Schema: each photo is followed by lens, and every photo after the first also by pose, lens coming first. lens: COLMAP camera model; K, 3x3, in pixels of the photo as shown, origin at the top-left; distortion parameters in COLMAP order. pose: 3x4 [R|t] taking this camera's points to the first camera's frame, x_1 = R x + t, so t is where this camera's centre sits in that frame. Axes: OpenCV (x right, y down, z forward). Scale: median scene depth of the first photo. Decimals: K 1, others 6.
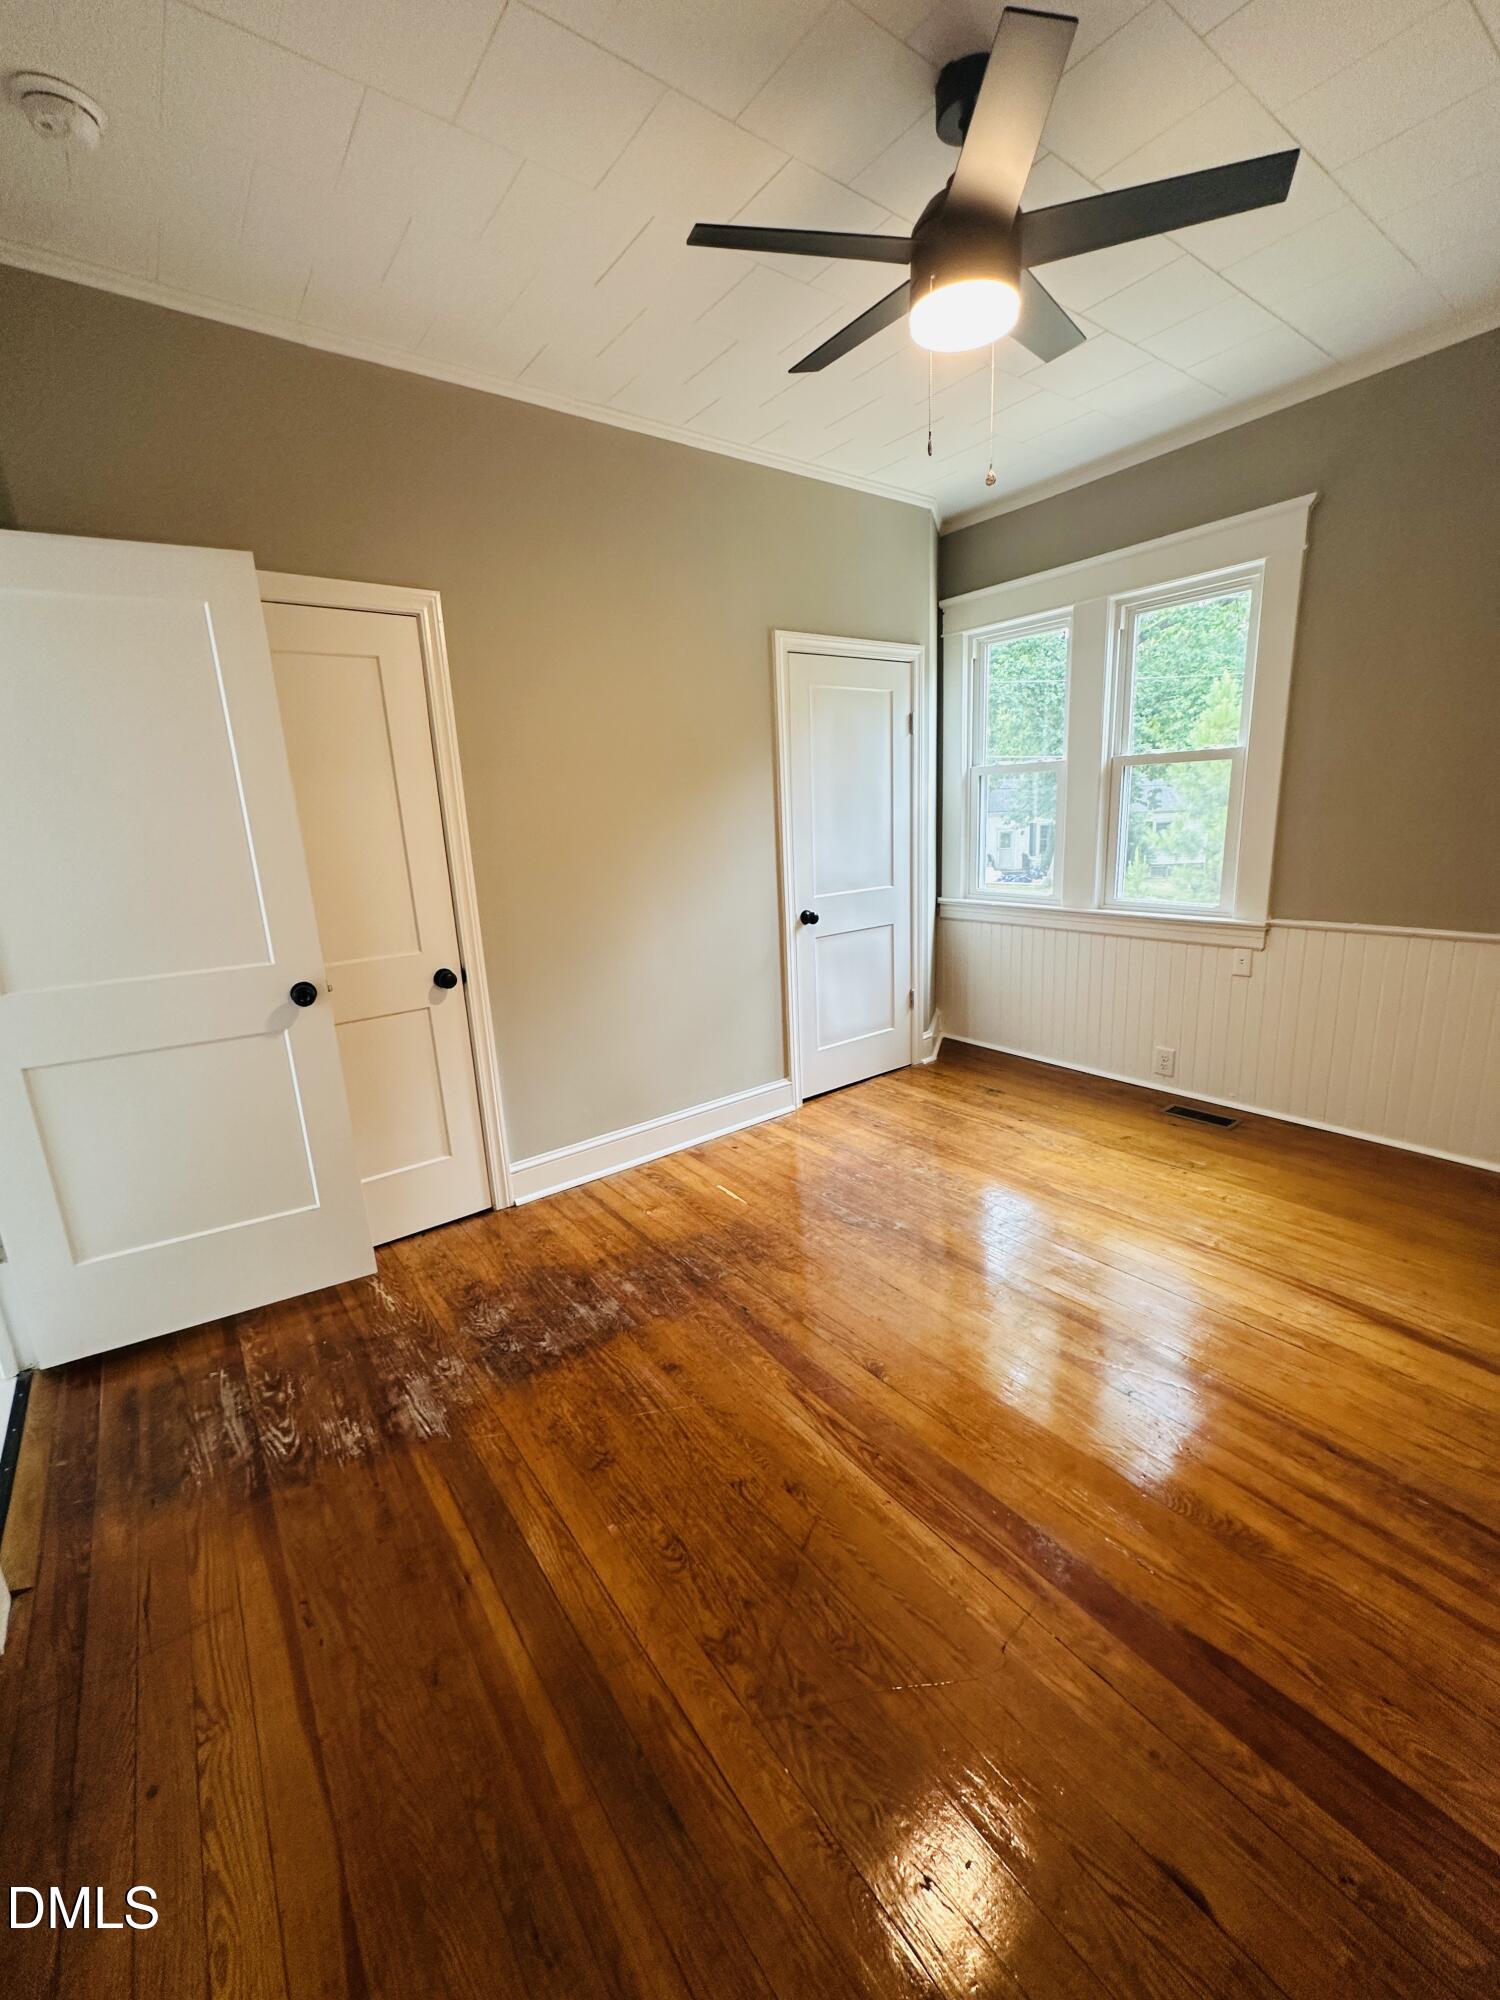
lens RADIAL K [[798.8, 0, 747.2], [0, 798.8, 992.8], [0, 0, 1]] dist [-0.003742, -0.000023]
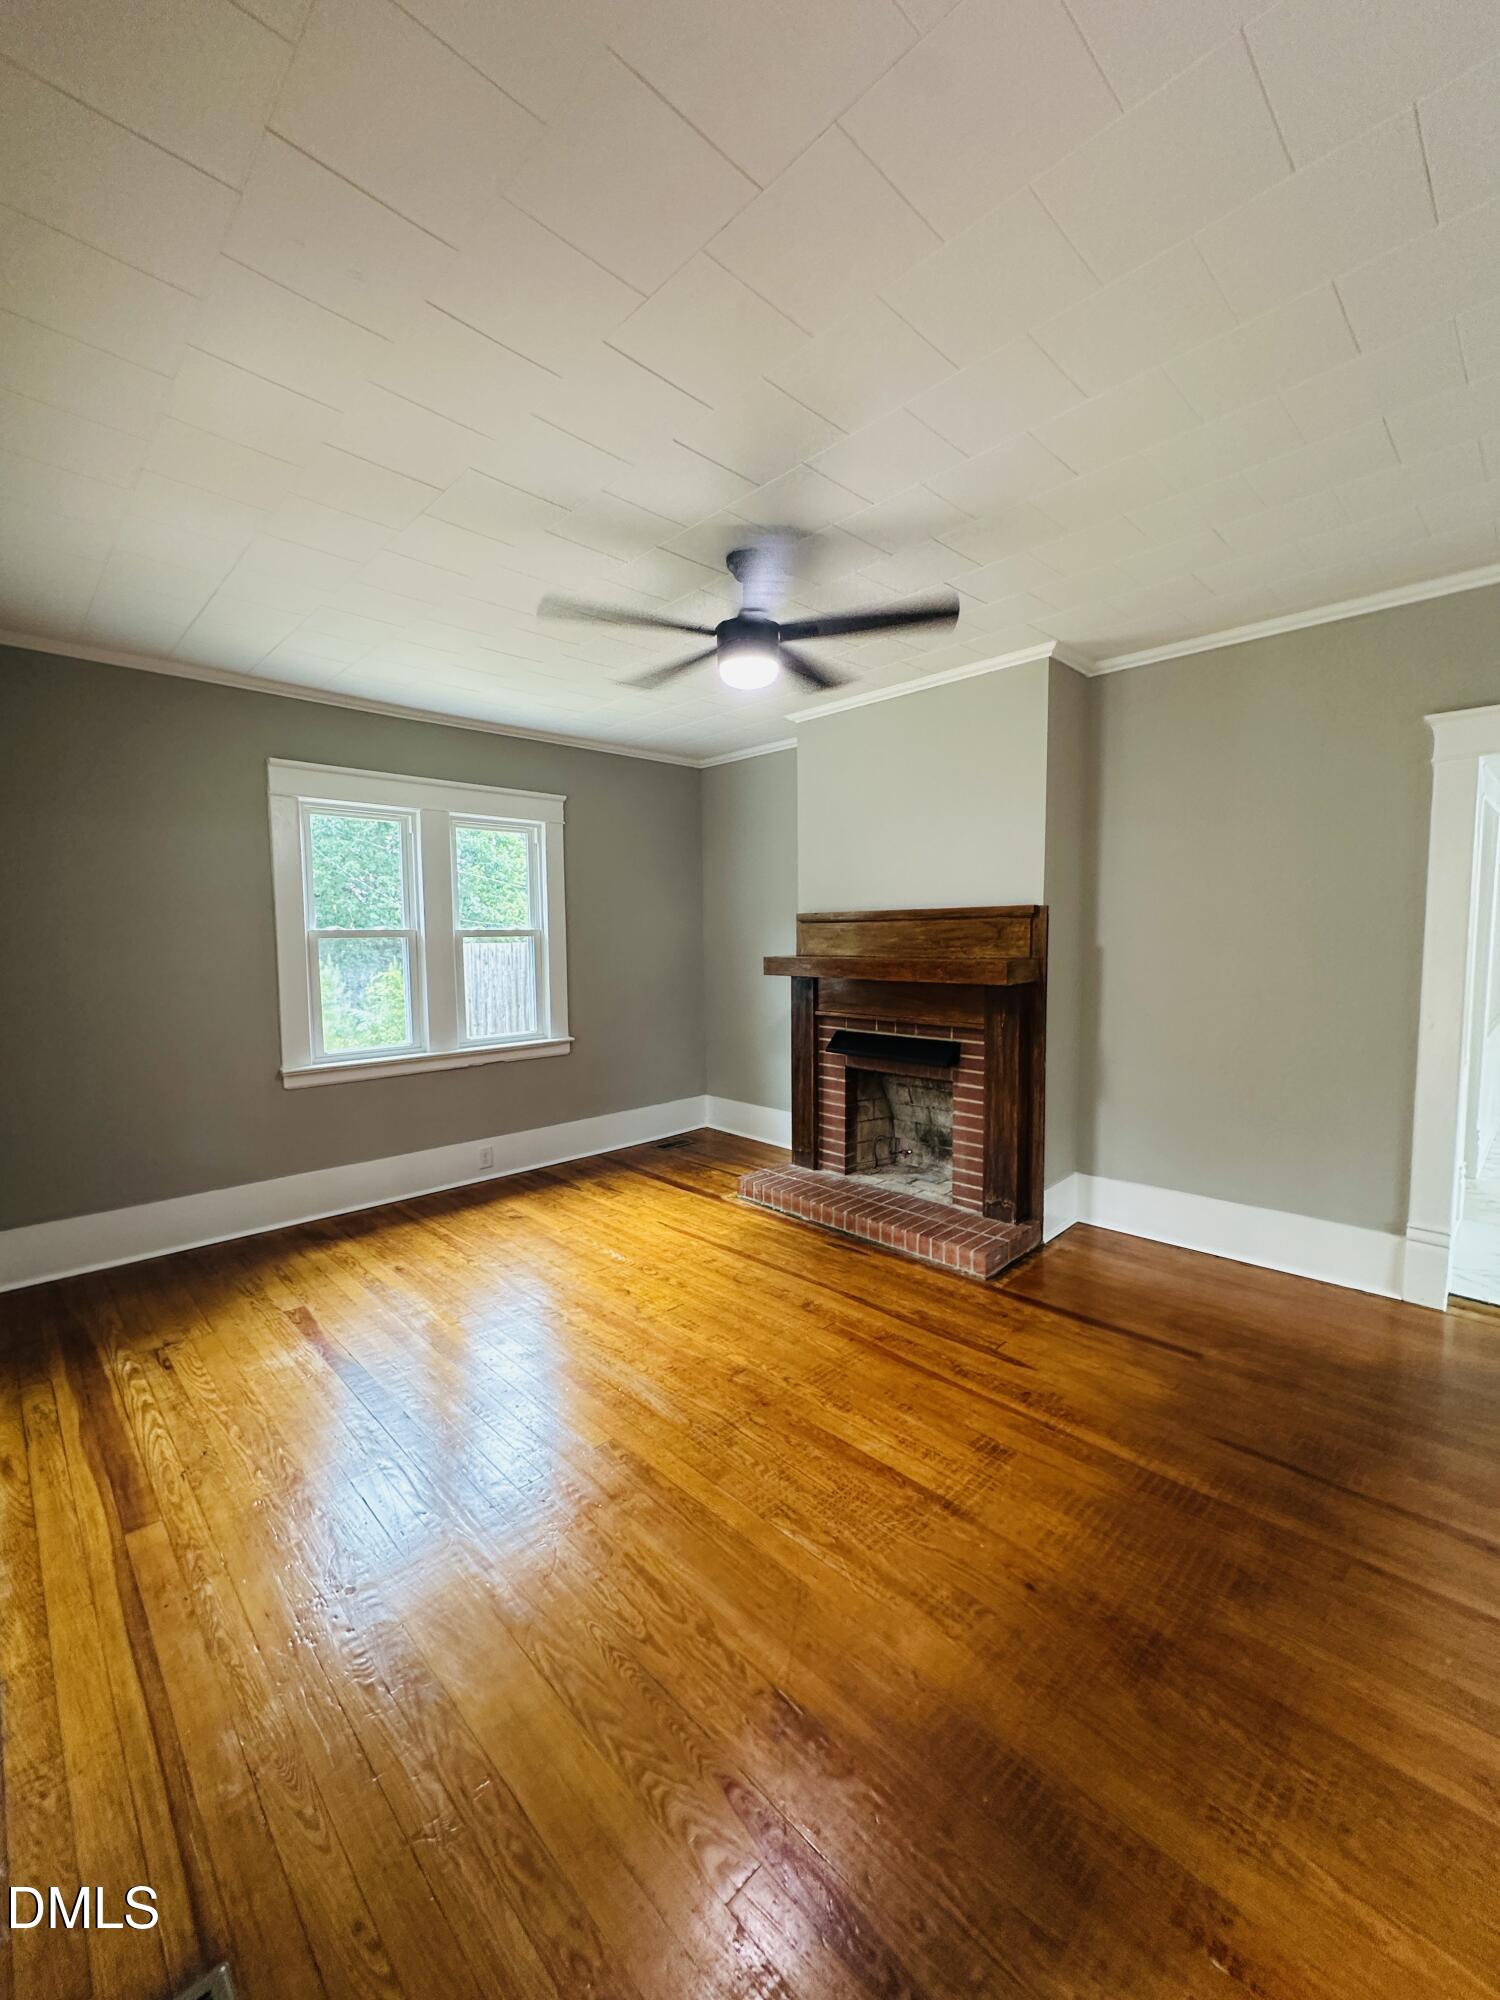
lens RADIAL K [[798.8, 0, 747.2], [0, 798.8, 992.8], [0, 0, 1]] dist [-0.003742, -0.000023]
pose [[-0.131465, -0.023749, 0.991036, -1.044754], [0.239618, 0.969307, 0.055015, -0.186988], [-0.961925, 0.244703, -0.121739, 0.869412]]
